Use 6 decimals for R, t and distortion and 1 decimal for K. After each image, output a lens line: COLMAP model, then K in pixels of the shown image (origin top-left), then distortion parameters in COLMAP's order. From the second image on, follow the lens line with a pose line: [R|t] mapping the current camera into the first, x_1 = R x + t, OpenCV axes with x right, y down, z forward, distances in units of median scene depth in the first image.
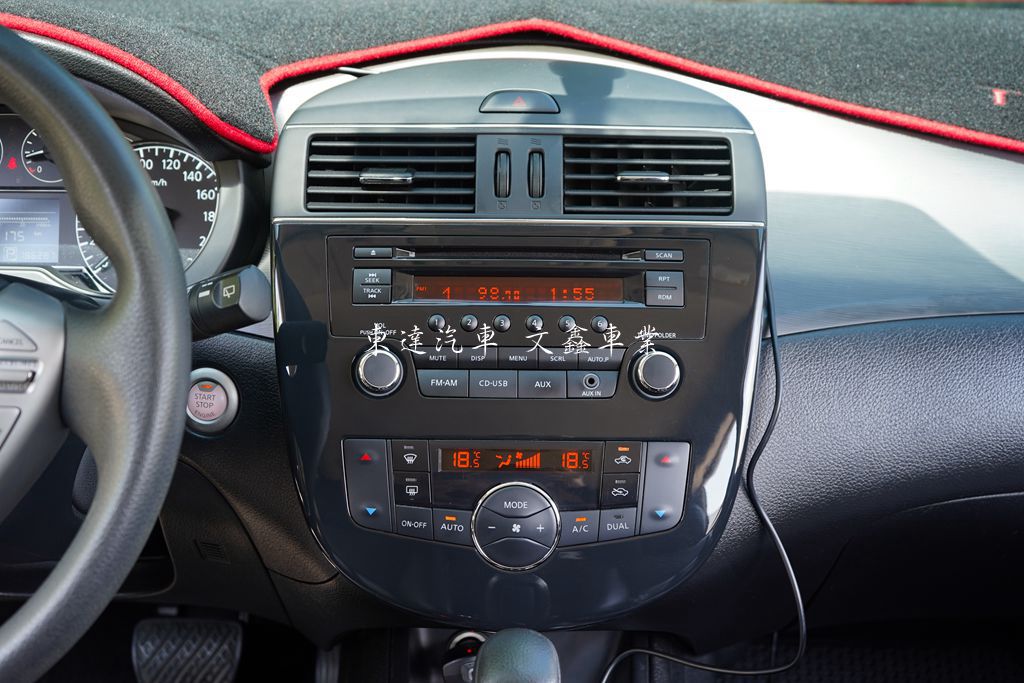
lens RADIAL K [[1292.2, 0, 487.9], [0, 1292.2, 326.0], [0, 0, 1]] dist [-0.006349, 0.000000]
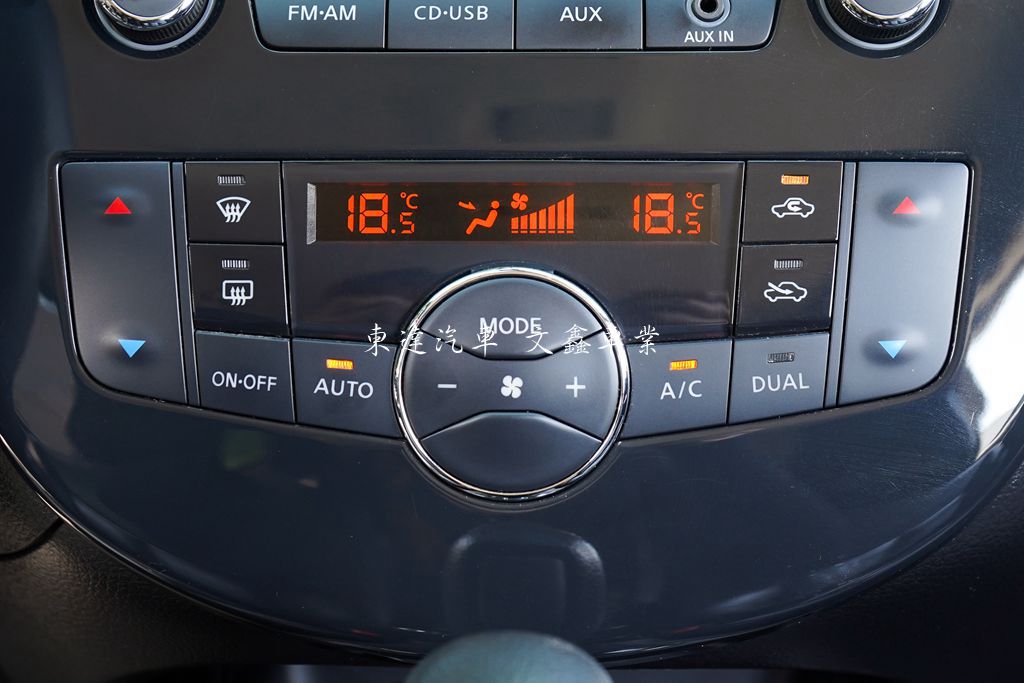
lens RADIAL K [[1965.4, 0, 513.2], [0, 1965.4, 342.0], [0, 0, 1]] dist [-0.057100, 0.000000]
pose [[0.999948, -0.005483, -0.008545, 0.026492], [0.005723, 0.999581, 0.028364, 0.123303], [0.008386, -0.028412, 0.999561, 0.413607]]
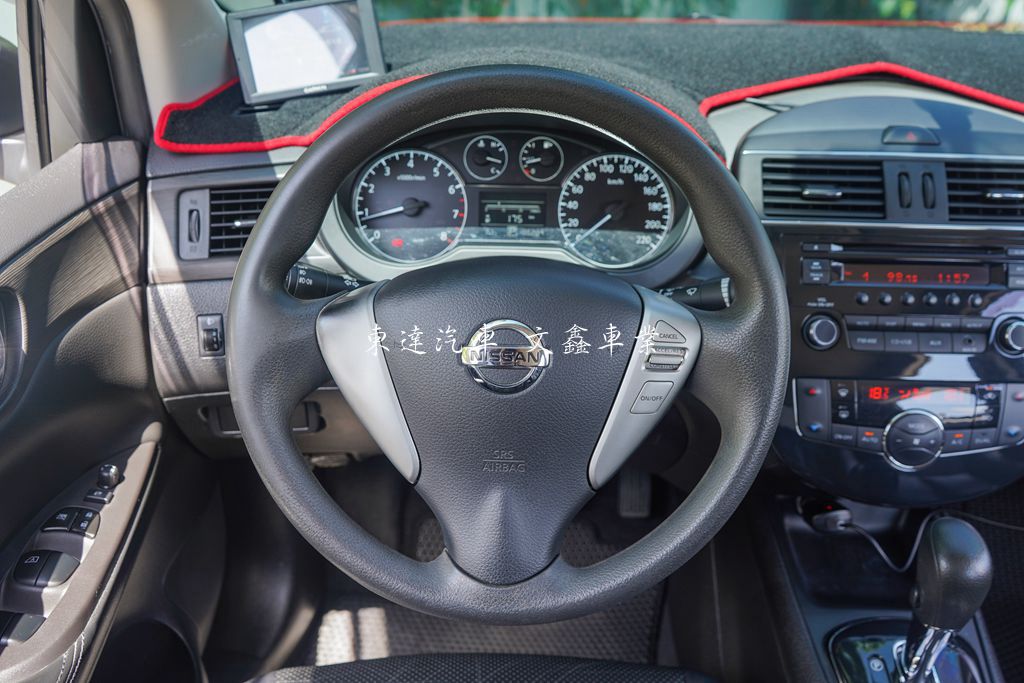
lens RADIAL K [[885.1, 0, 513.4], [0, 885.1, 339.6], [0, 0, 1]] dist [-0.021601, 0.023953]
pose [[0.999704, 0.015020, -0.019119, -0.405293], [-0.011846, 0.987615, 0.156448, -0.105755], [0.021232, -0.156175, 0.987501, 0.018886]]
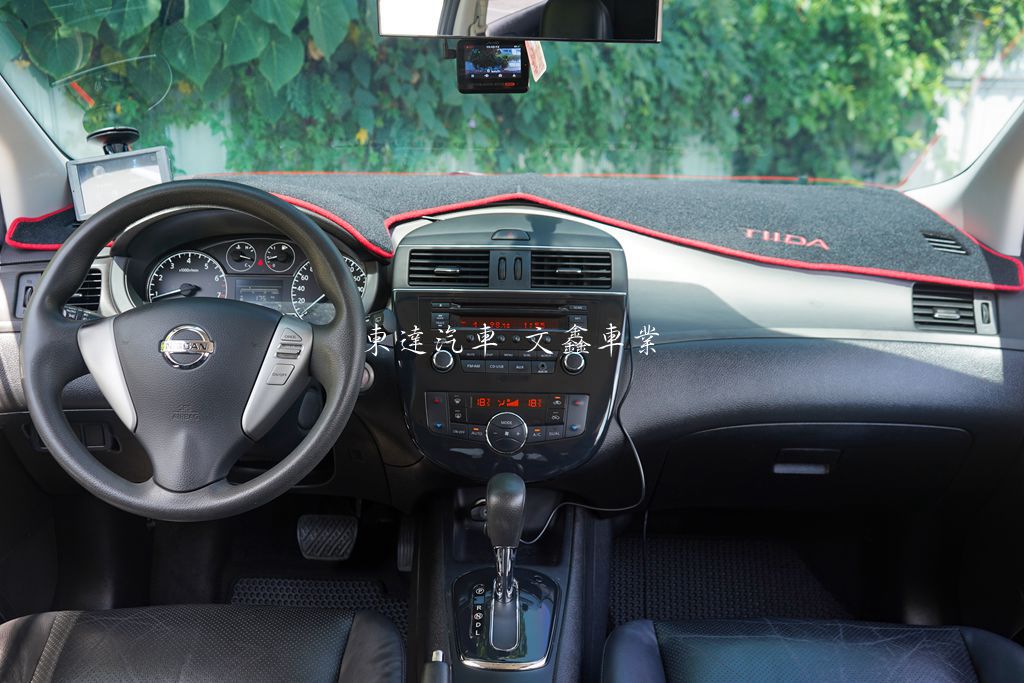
lens RADIAL K [[966.2, 0, 484.6], [0, 966.2, 352.7], [0, 0, 1]] dist [-0.000776, 0.000000]
pose [[0.999862, 0.008918, -0.014045, 0.006277], [-0.009441, 0.999246, -0.037670, 0.080625], [0.013699, 0.037797, 0.999192, -0.585164]]
